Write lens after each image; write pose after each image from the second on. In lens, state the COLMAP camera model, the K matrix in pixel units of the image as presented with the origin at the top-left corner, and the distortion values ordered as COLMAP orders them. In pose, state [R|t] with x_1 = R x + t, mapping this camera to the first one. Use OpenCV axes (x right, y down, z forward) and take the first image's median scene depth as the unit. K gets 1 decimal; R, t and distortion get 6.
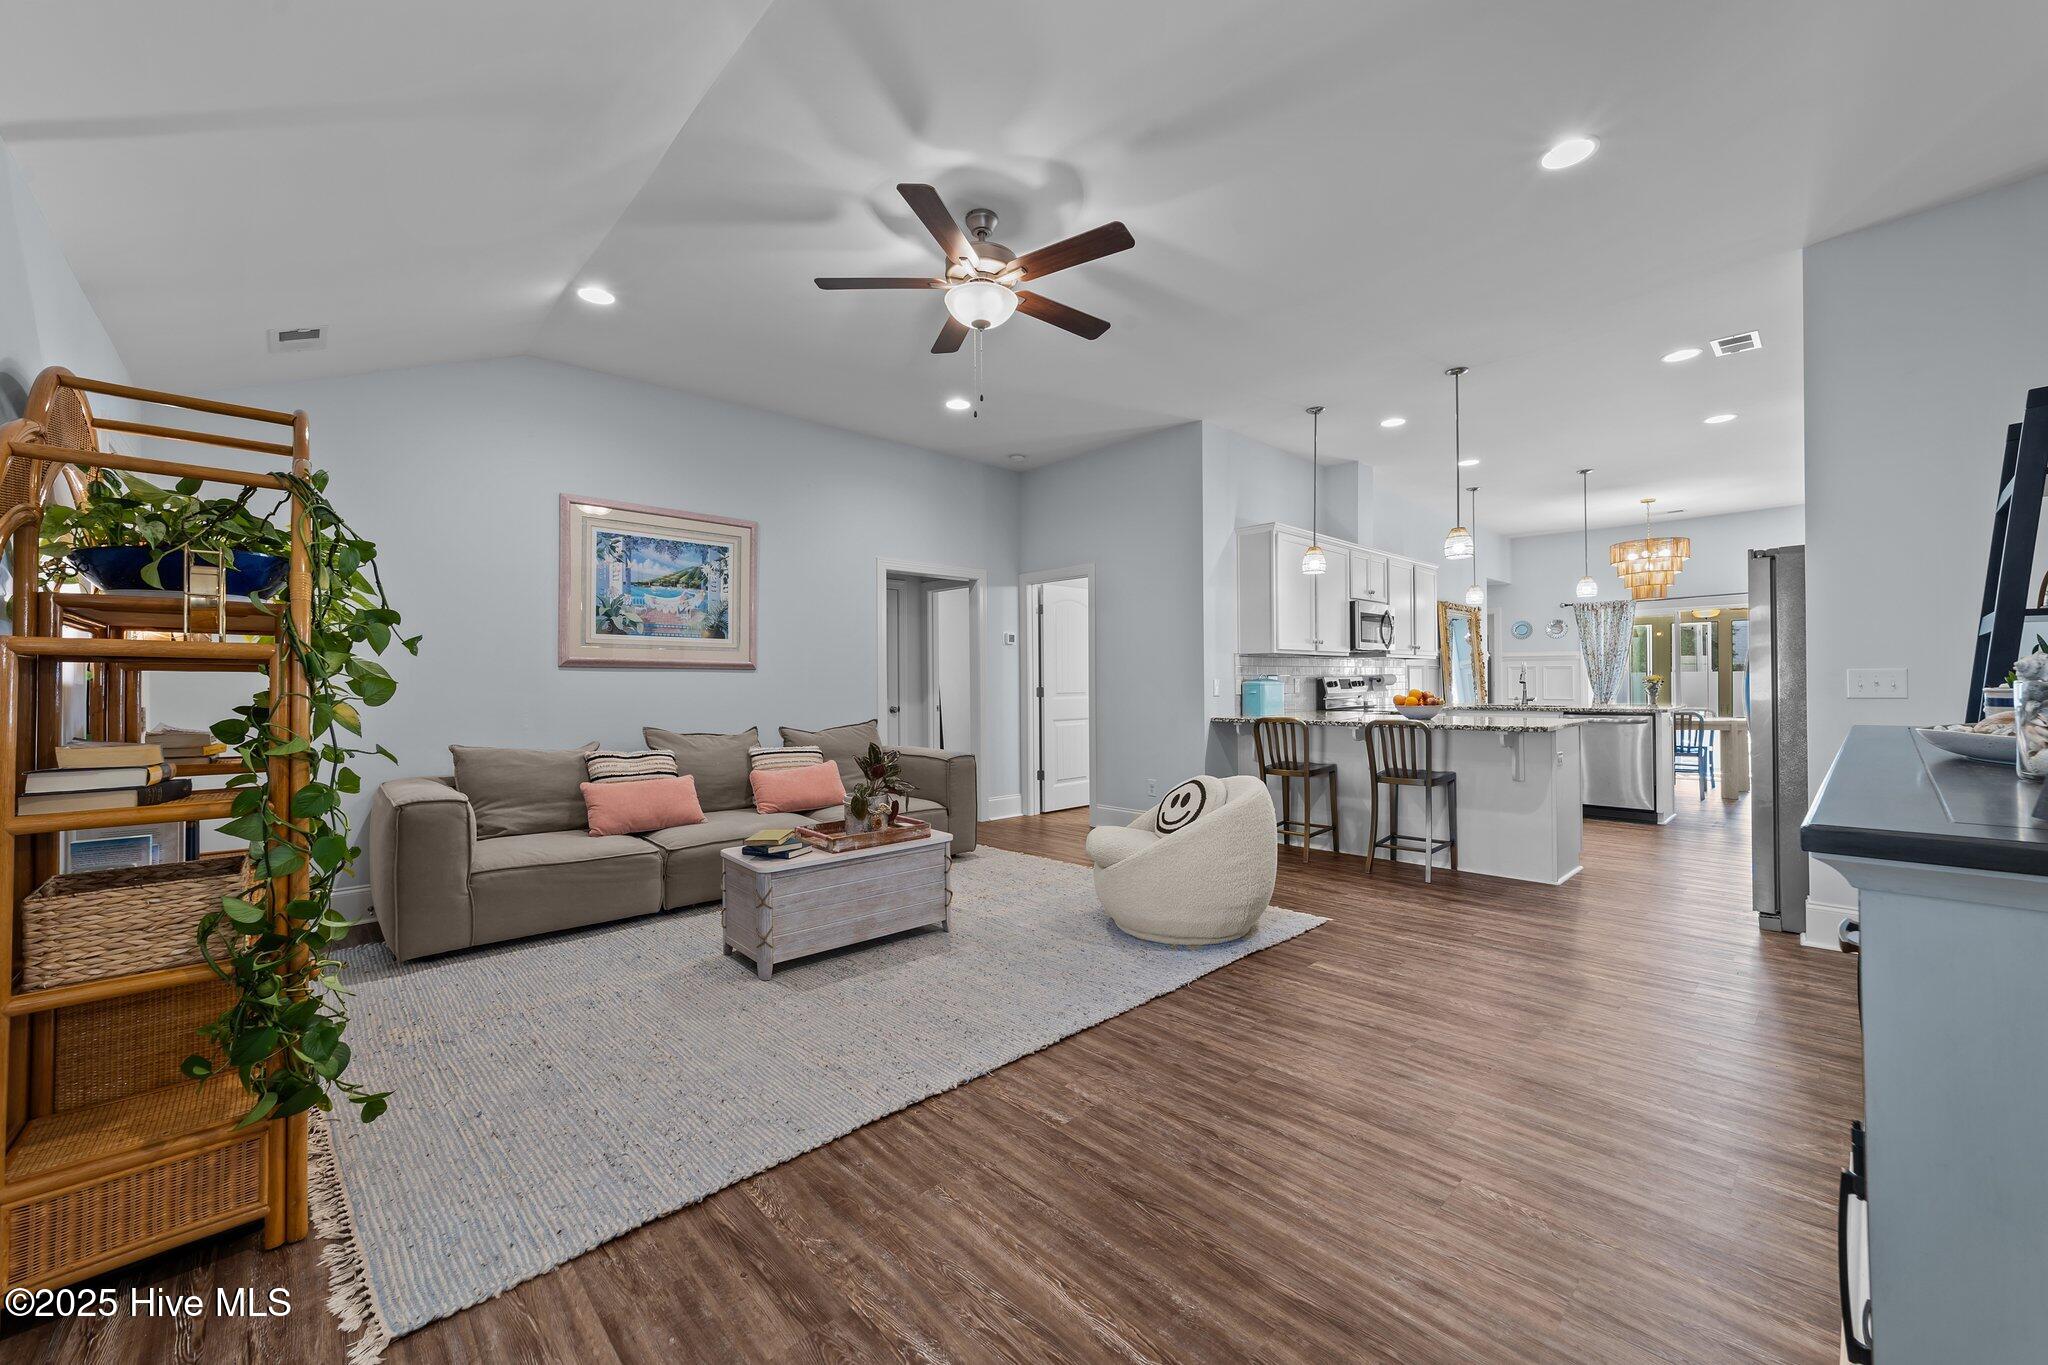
lens RADIAL K [[781.4, 0, 1024.0], [0, 781.4, 682.5], [0, 0, 1]] dist [-0.000251, -0.000030]
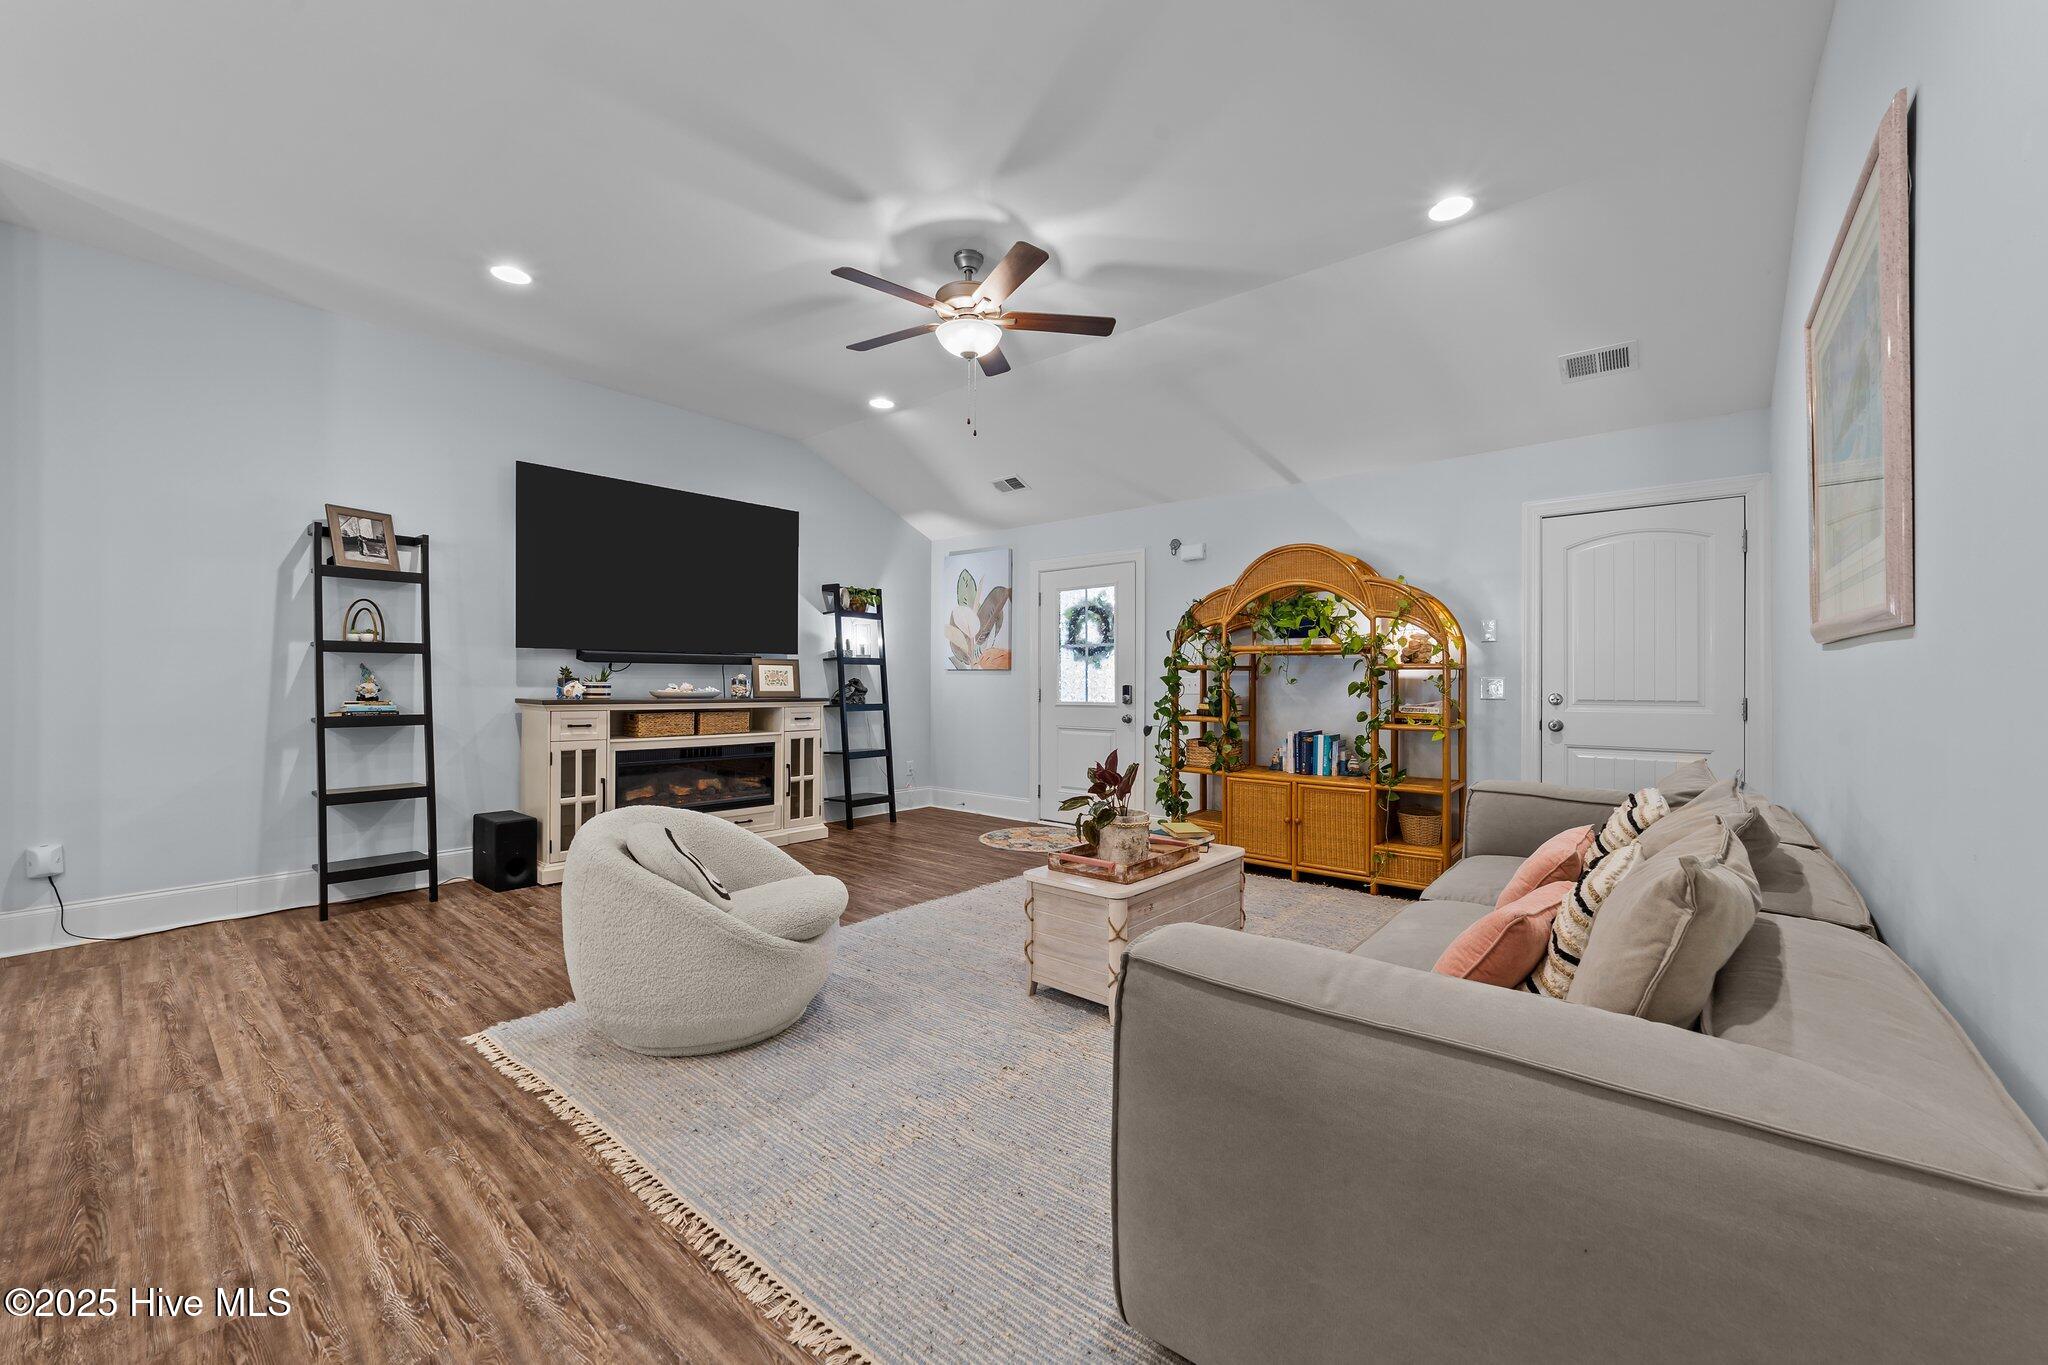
lens RADIAL K [[781.4, 0, 1024.0], [0, 781.4, 682.5], [0, 0, 1]] dist [-0.000251, -0.000030]
pose [[-0.993385, 0.005334, -0.114705, -0.002236], [0.005061, 0.999984, 0.002671, 0.004213], [0.114718, 0.002073, -0.993396, 1.881172]]
